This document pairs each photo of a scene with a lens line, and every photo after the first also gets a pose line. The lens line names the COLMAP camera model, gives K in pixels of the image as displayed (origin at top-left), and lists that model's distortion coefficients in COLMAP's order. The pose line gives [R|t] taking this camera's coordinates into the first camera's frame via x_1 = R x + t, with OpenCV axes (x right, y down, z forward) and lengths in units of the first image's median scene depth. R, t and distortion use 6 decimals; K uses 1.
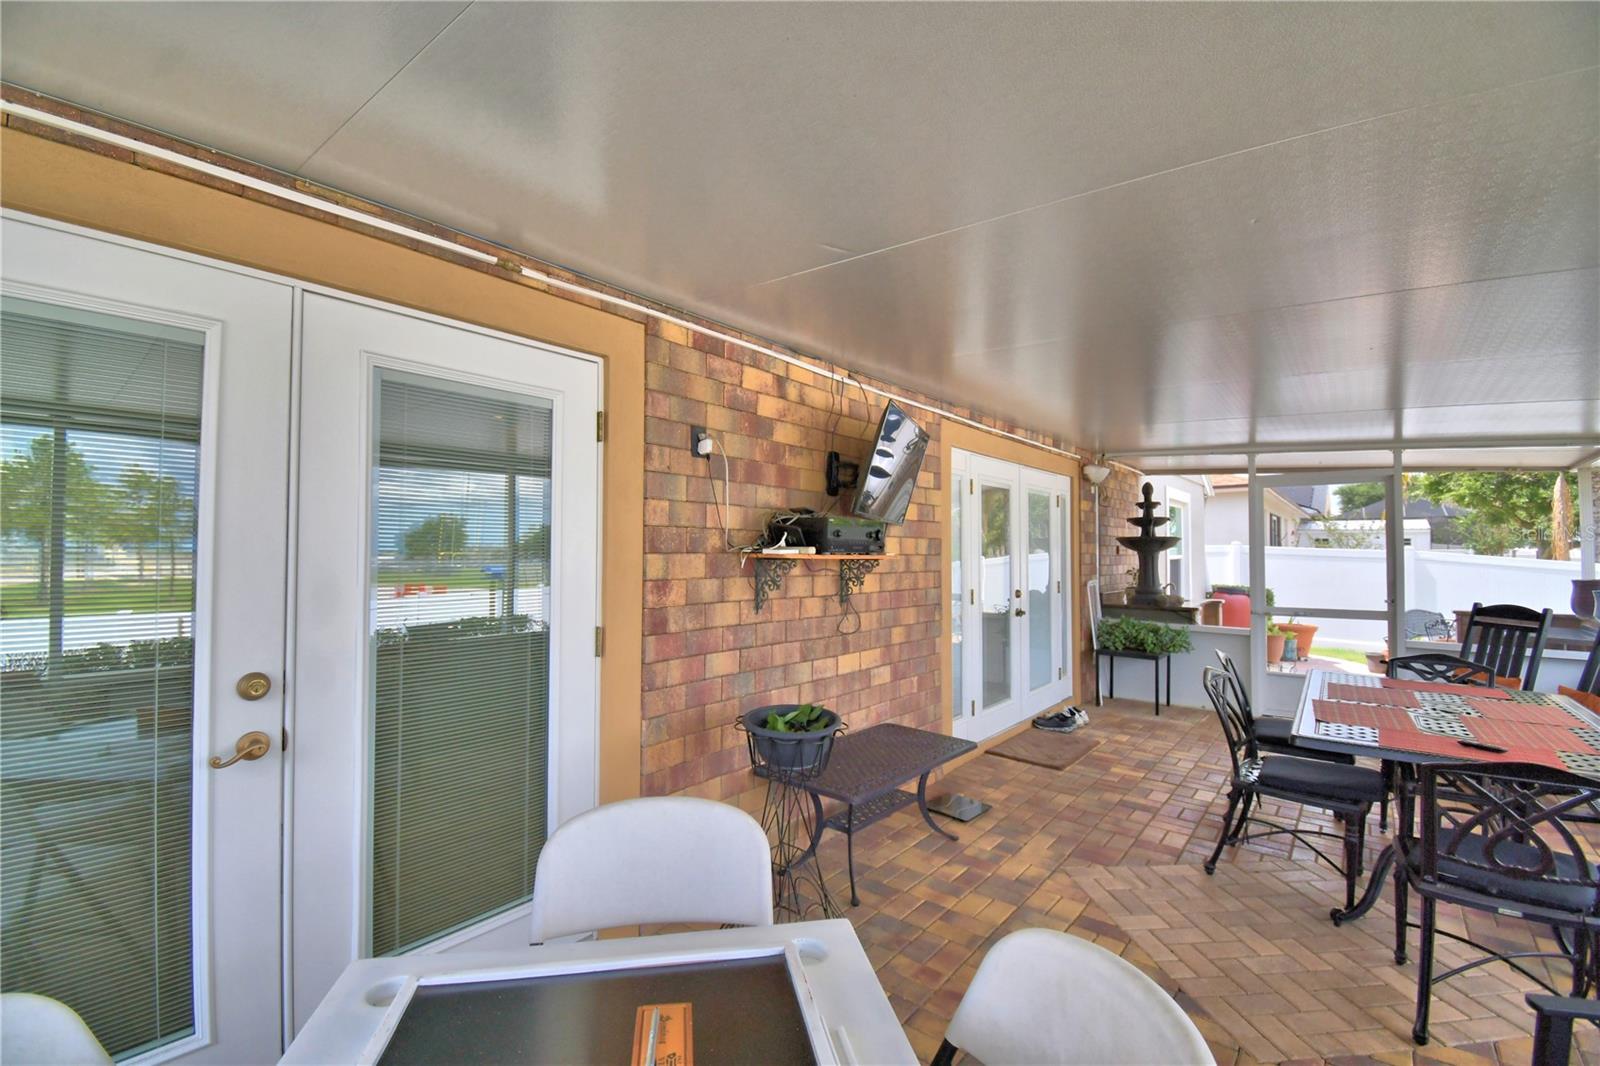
lens RADIAL K [[701.0, 0, 786.6], [0, 701.0, 533.3], [0, 0, 1]] dist [0.011209, -0.020831]
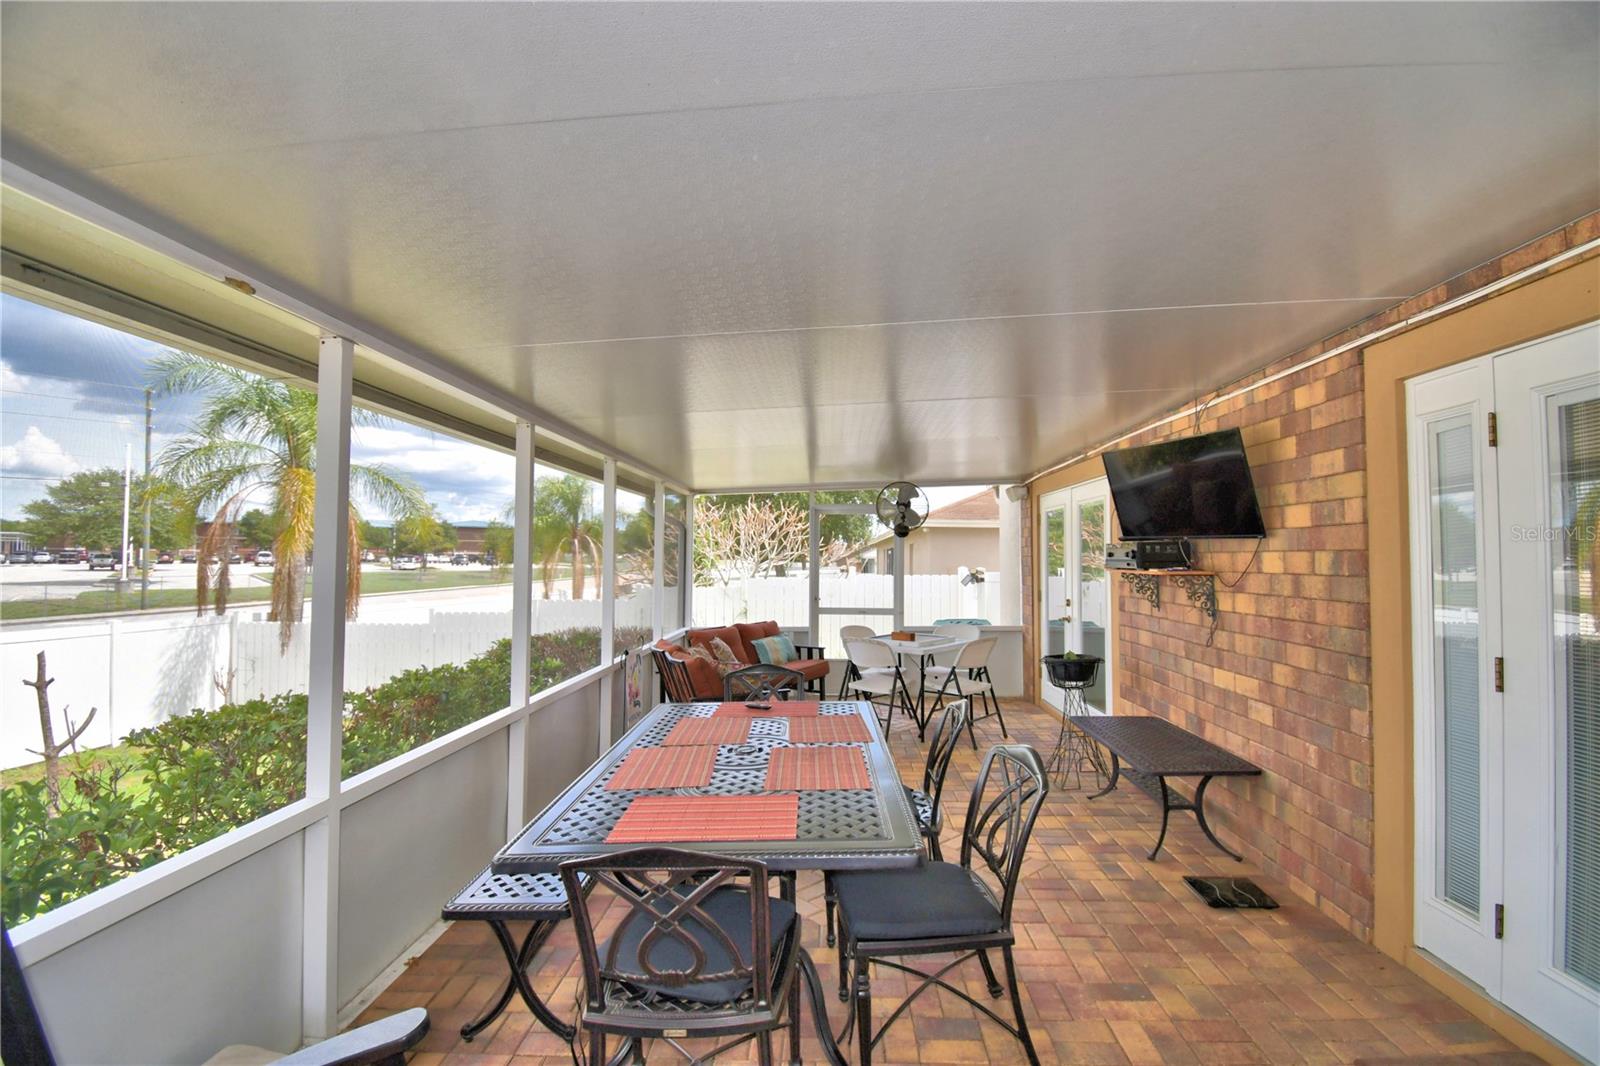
lens RADIAL K [[701.0, 0, 792.3], [0, 701.0, 535.4], [0, 0, 1]] dist [0.011209, -0.020831]
pose [[-0.808601, -0.023807, -0.587875, 1.141133], [0.011995, 0.998306, -0.056926, 0.027458], [0.588235, -0.053082, -0.806946, 1.400467]]
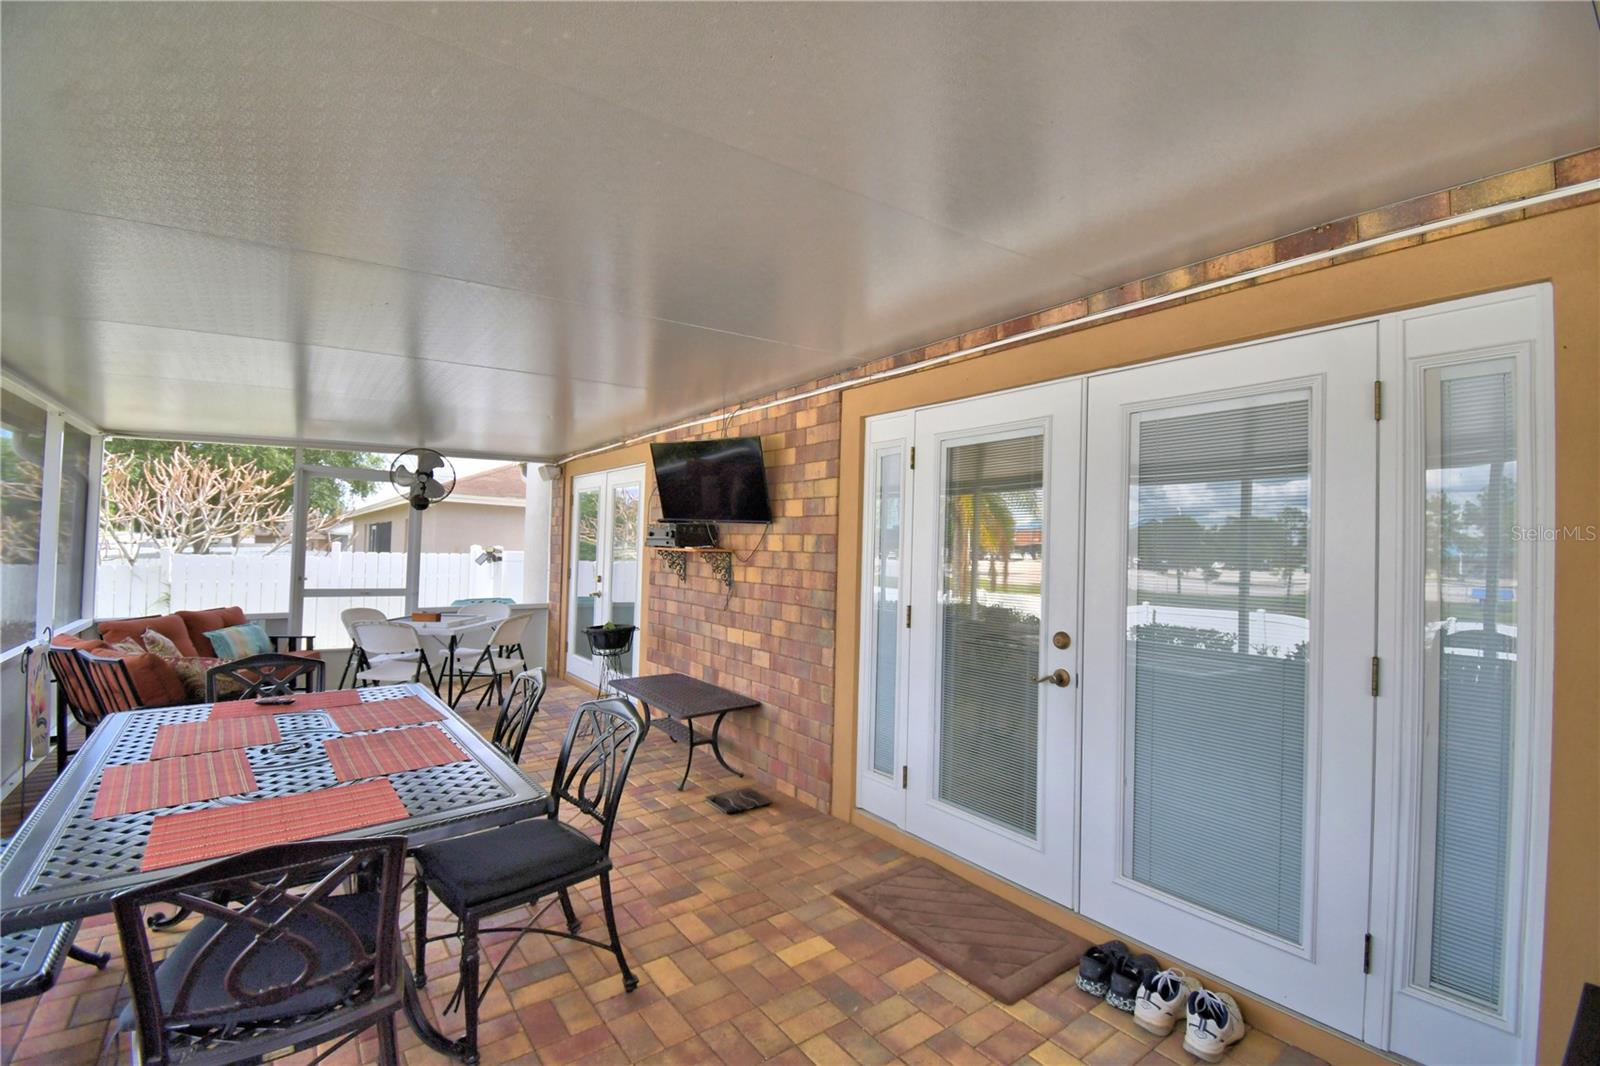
lens RADIAL K [[701.0, 0, 799.8], [0, 701.0, 534.6], [0, 0, 1]] dist [0.011209, -0.020831]
pose [[-0.242273, -0.027500, -0.969818, 1.235968], [-0.001165, 0.999606, -0.028054, 0.037051], [0.970207, -0.005667, -0.242210, 1.360728]]
